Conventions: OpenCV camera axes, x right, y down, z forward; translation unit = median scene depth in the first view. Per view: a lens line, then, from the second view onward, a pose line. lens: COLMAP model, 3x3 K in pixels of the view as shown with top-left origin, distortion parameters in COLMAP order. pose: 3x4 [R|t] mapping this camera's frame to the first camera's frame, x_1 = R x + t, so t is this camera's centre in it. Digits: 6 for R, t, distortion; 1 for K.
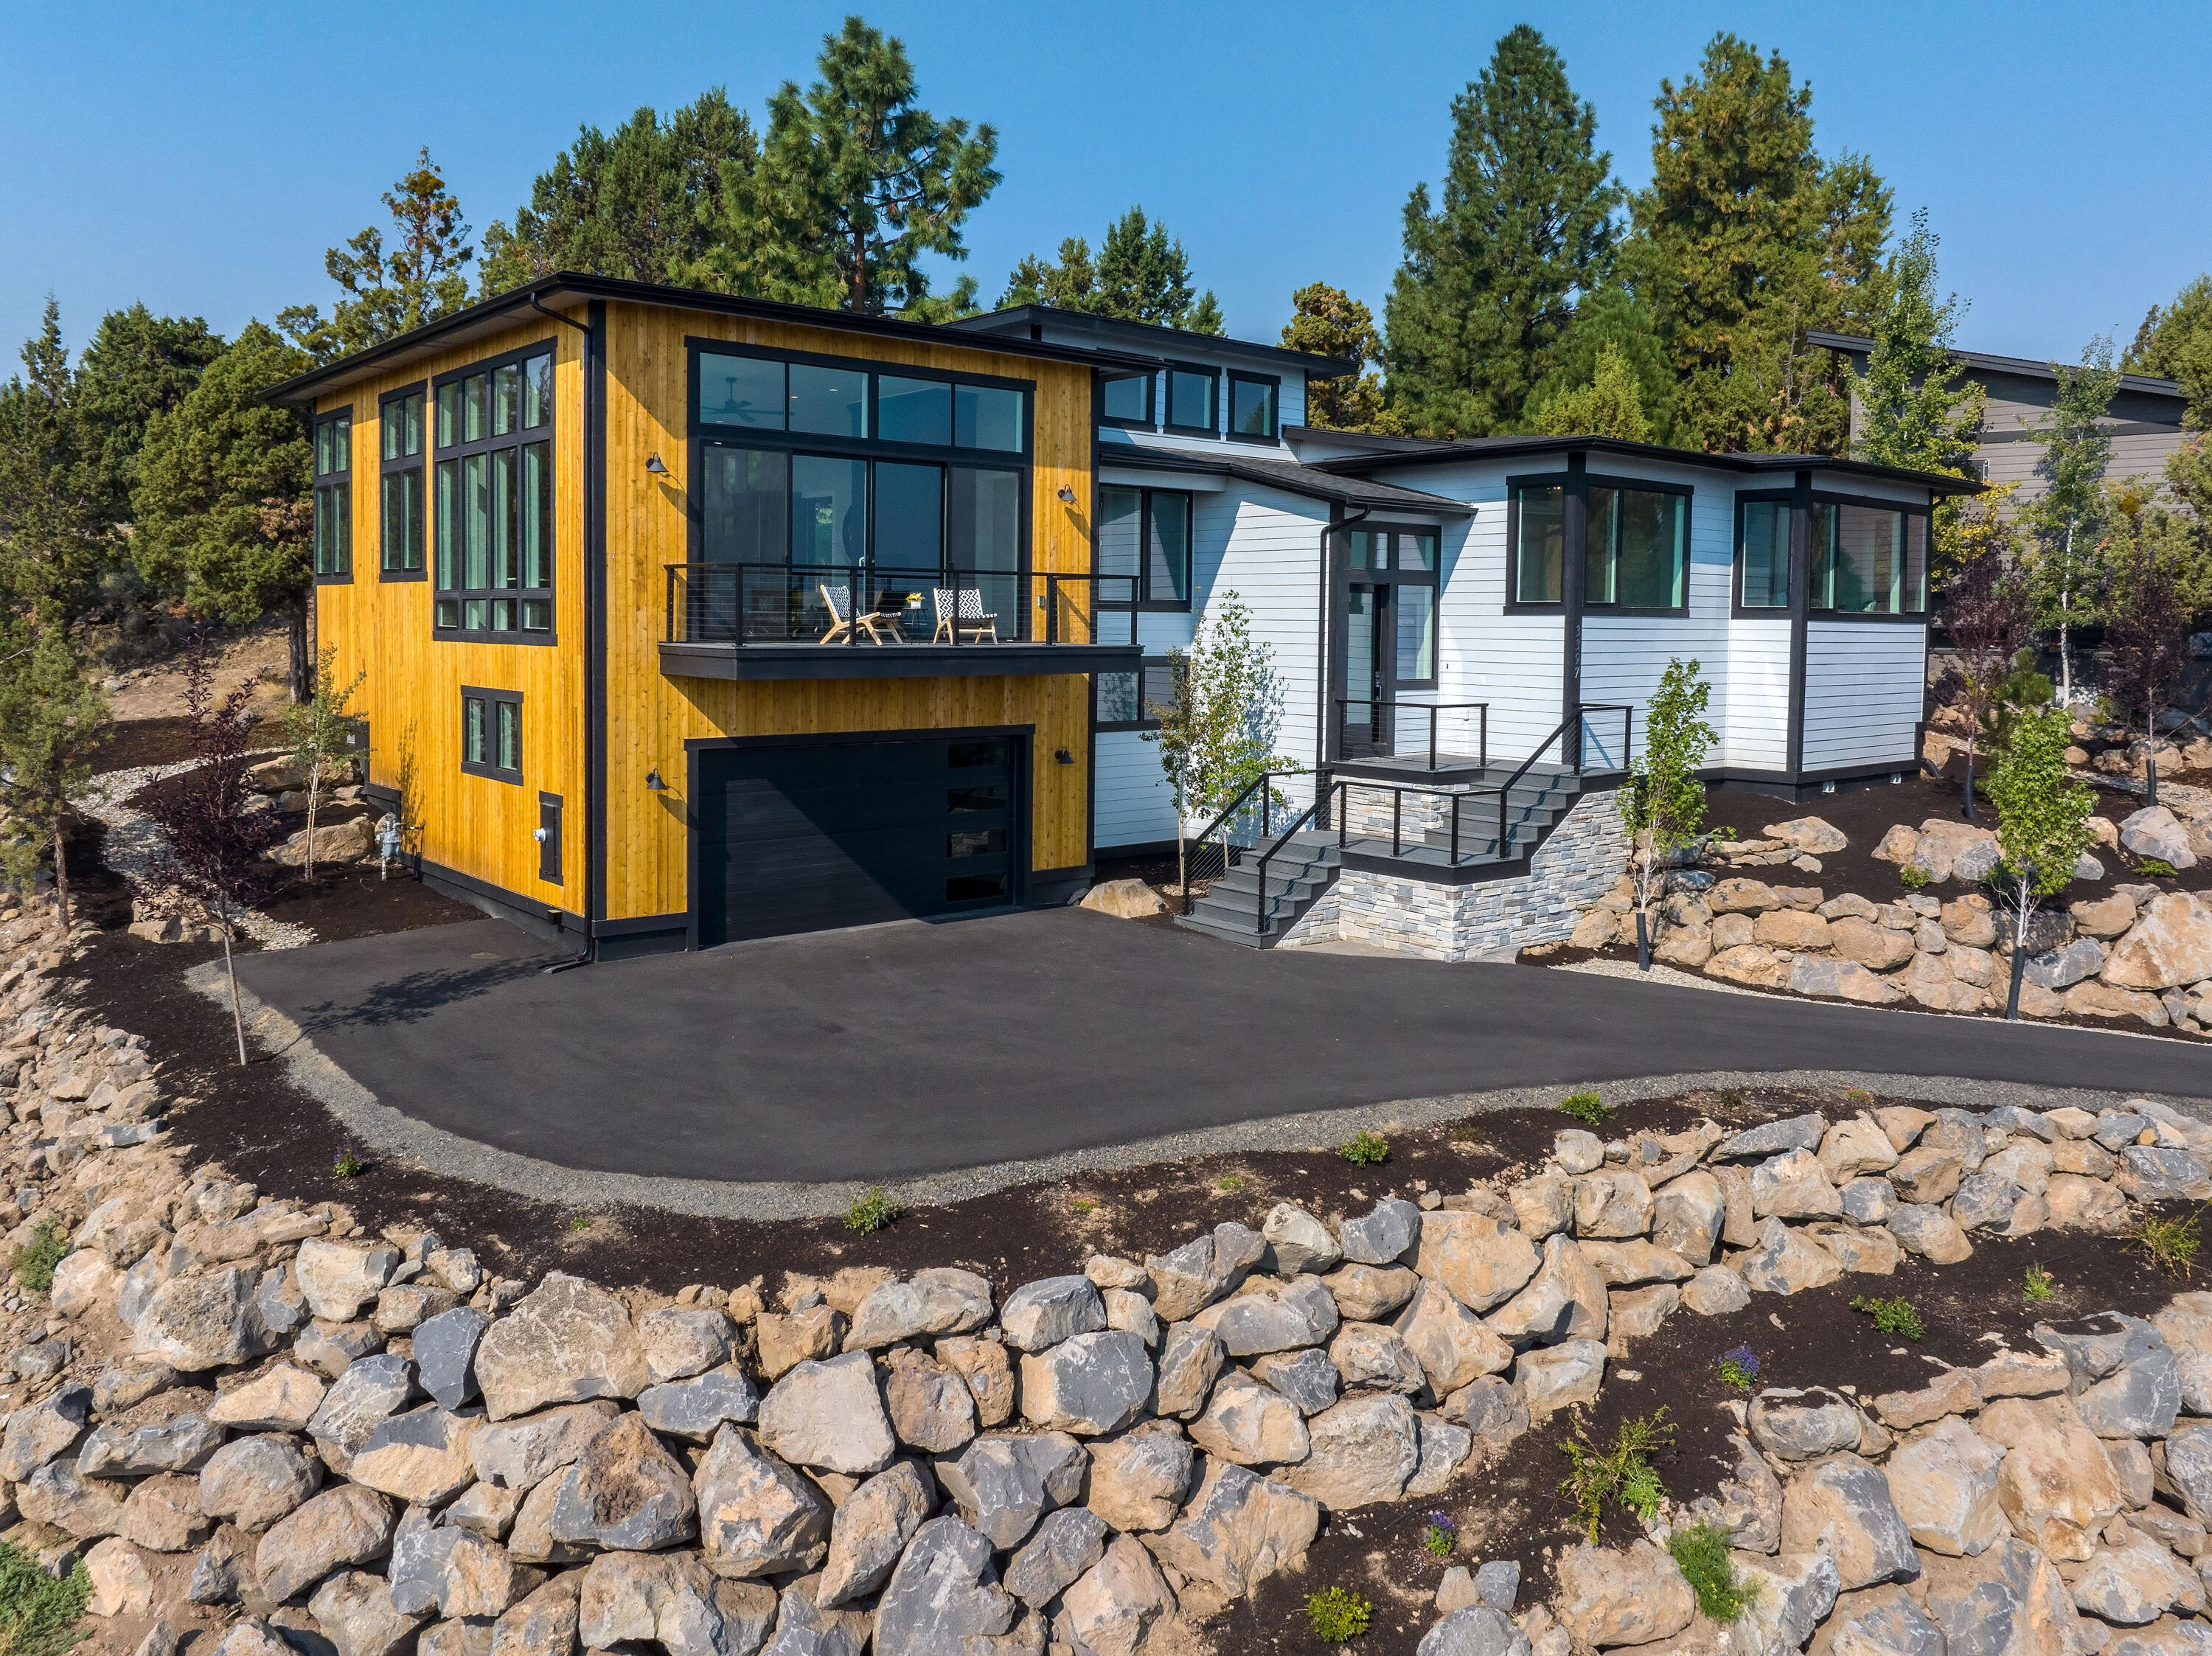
lens RADIAL K [[1591.5, 0, 1047.2], [0, 1591.5, 829.4], [0, 0, 1]] dist [-0.033738, -0.007648]
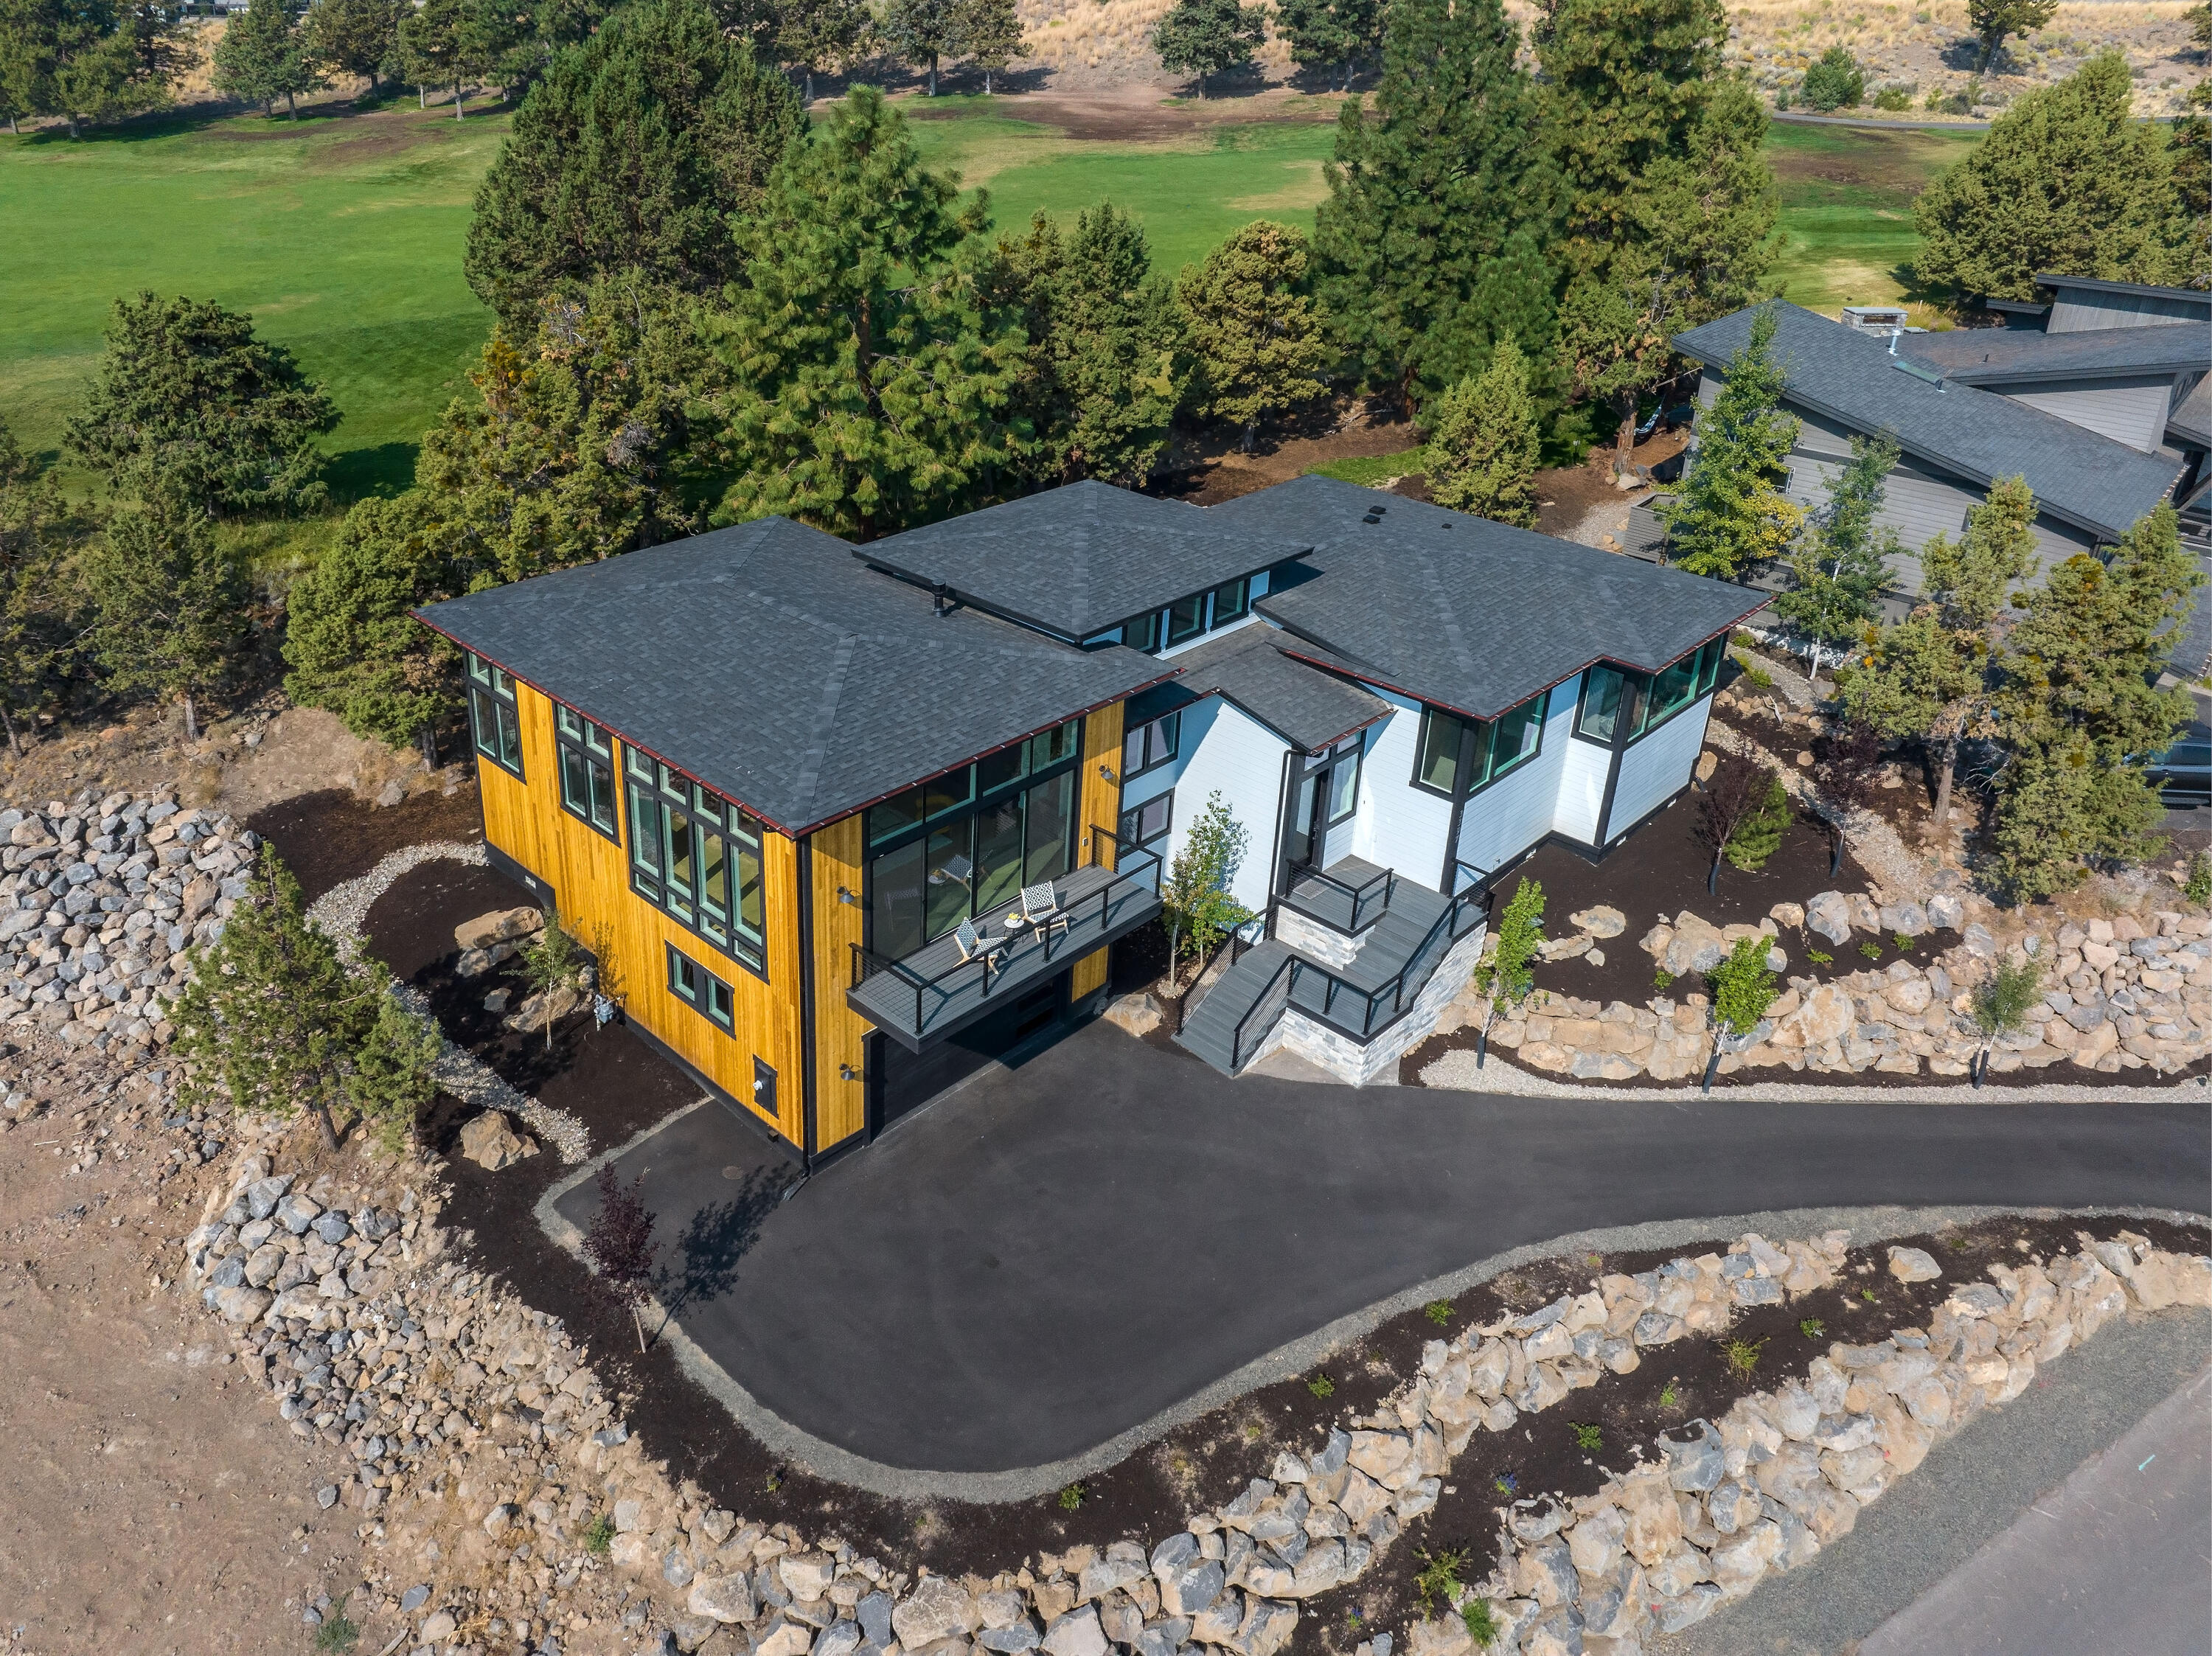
lens RADIAL K [[1528.9, 0, 1106.0], [0, 1528.9, 828.0], [0, 0, 1]] dist [-0.026060, -0.028503]
pose [[0.990923, -0.028871, 0.131291, -0.189139], [-0.022287, 0.927864, 0.372252, -0.772086], [-0.132567, -0.371800, 0.918799, -0.242031]]
